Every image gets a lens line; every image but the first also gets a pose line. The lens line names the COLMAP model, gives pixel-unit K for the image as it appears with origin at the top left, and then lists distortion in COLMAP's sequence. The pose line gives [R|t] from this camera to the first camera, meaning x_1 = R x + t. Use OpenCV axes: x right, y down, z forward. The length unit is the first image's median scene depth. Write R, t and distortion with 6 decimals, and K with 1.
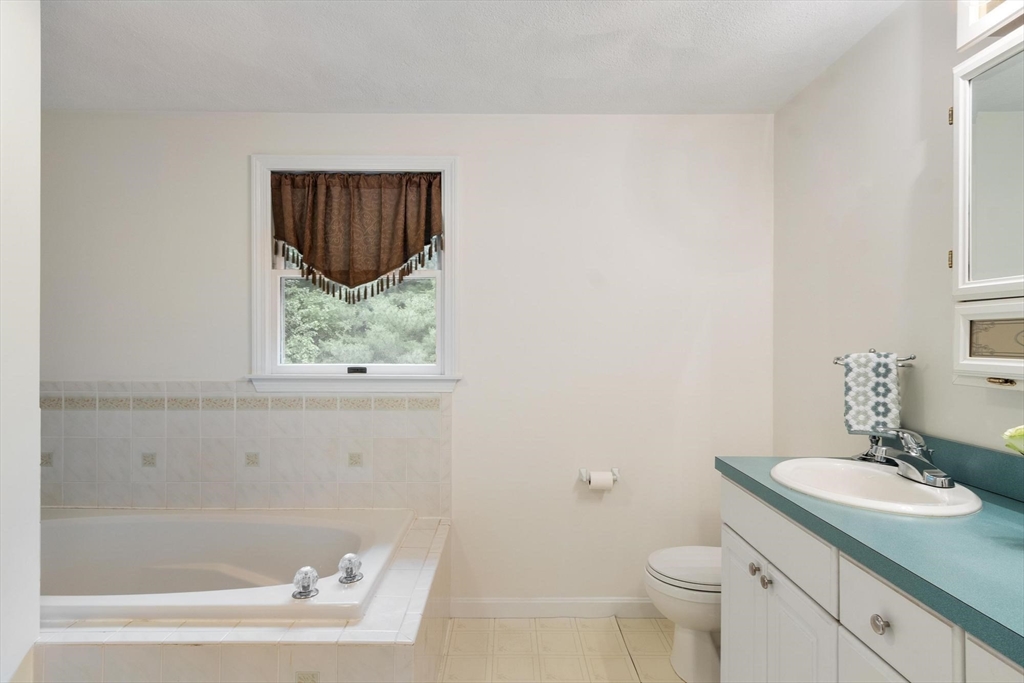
lens RADIAL K [[532.7, 0, 511.4], [0, 532.7, 332.2], [0, 0, 1]] dist [0.002808, 0.000391]
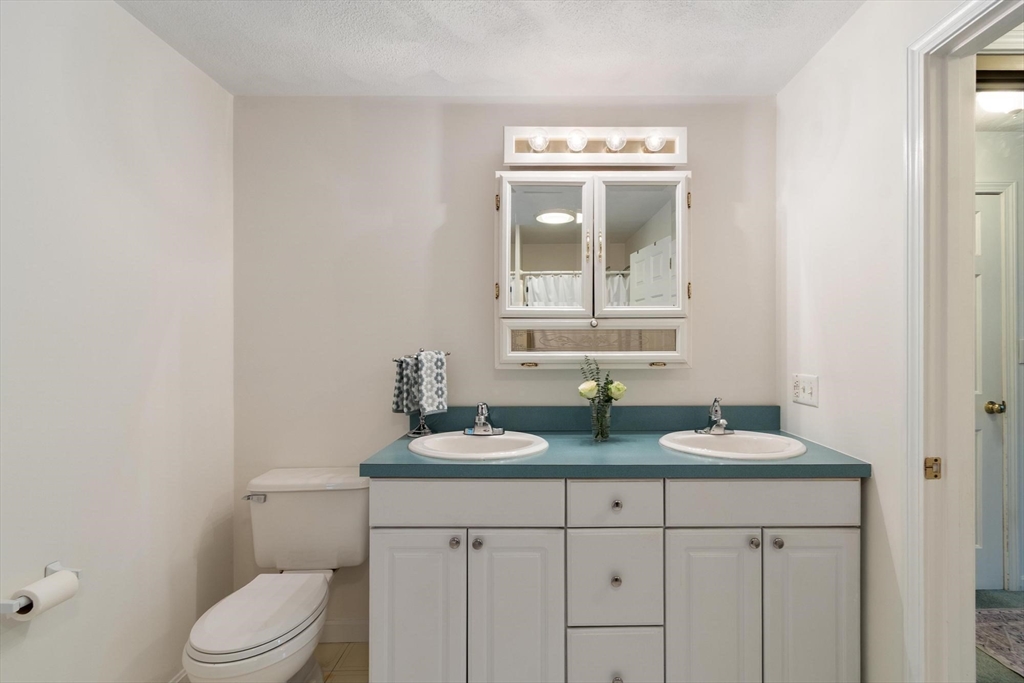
lens RADIAL K [[456.3, 0, 519.6], [0, 456.3, 346.9], [0, 0, 1]] dist [-0.022727, 0.000060]
pose [[0.016426, 0.001301, 0.999864, -0.467764], [-0.013559, 0.999907, -0.001078, 0.026828], [-0.999773, -0.013539, 0.016442, 0.785026]]
